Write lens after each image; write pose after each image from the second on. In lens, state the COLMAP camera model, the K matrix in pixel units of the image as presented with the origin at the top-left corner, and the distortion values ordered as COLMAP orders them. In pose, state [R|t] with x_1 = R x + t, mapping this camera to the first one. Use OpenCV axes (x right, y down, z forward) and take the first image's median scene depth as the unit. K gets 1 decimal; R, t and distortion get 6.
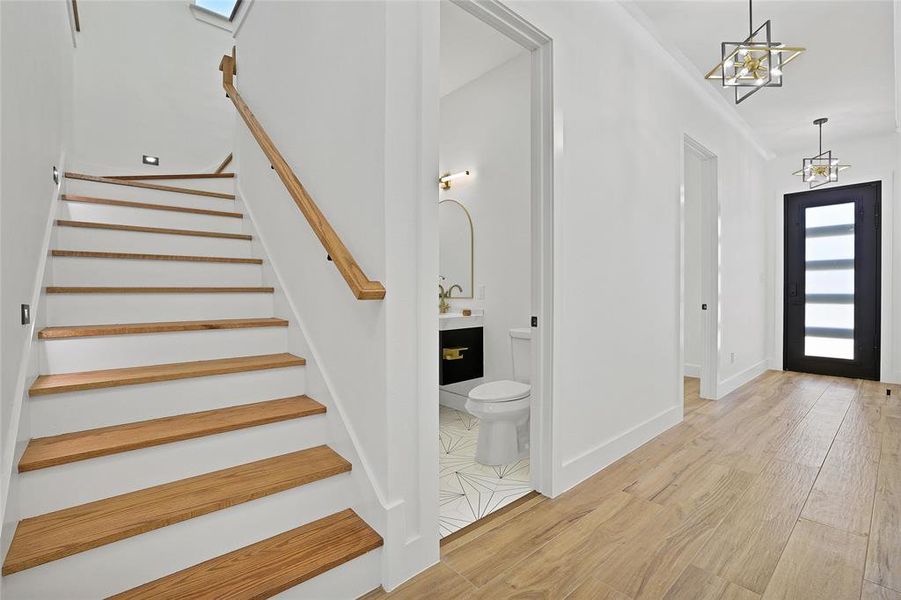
lens RADIAL K [[395.2, 0, 458.6], [0, 395.2, 300.1], [0, 0, 1]] dist [-0.040632, 0.013030]
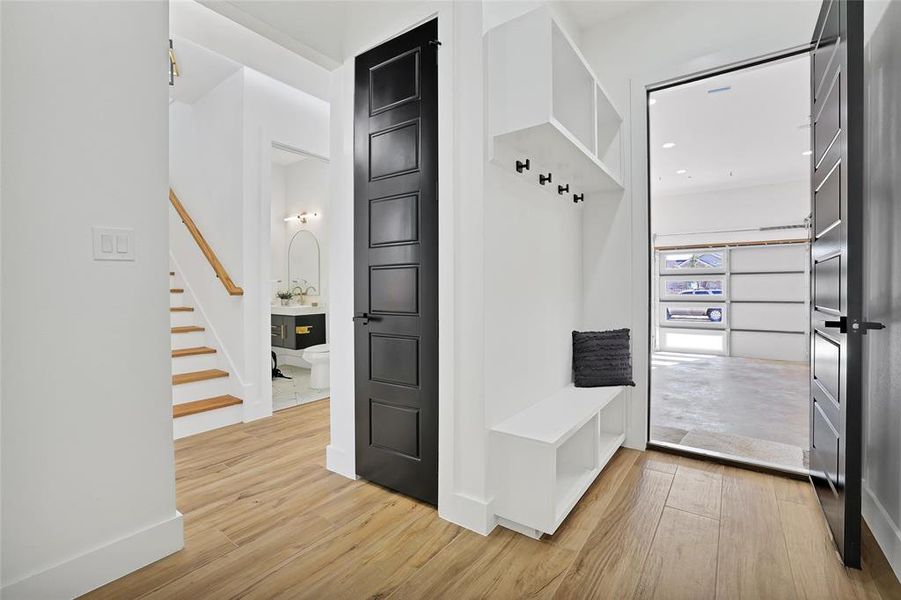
lens RADIAL K [[395.2, 0, 451.0], [0, 395.2, 295.2], [0, 0, 1]] dist [-0.040632, 0.013030]
pose [[0.977435, -0.006498, 0.211138, 0.323408], [0.008397, 0.999932, -0.008099, 0.017733], [-0.211071, 0.009689, 0.977423, -0.935195]]
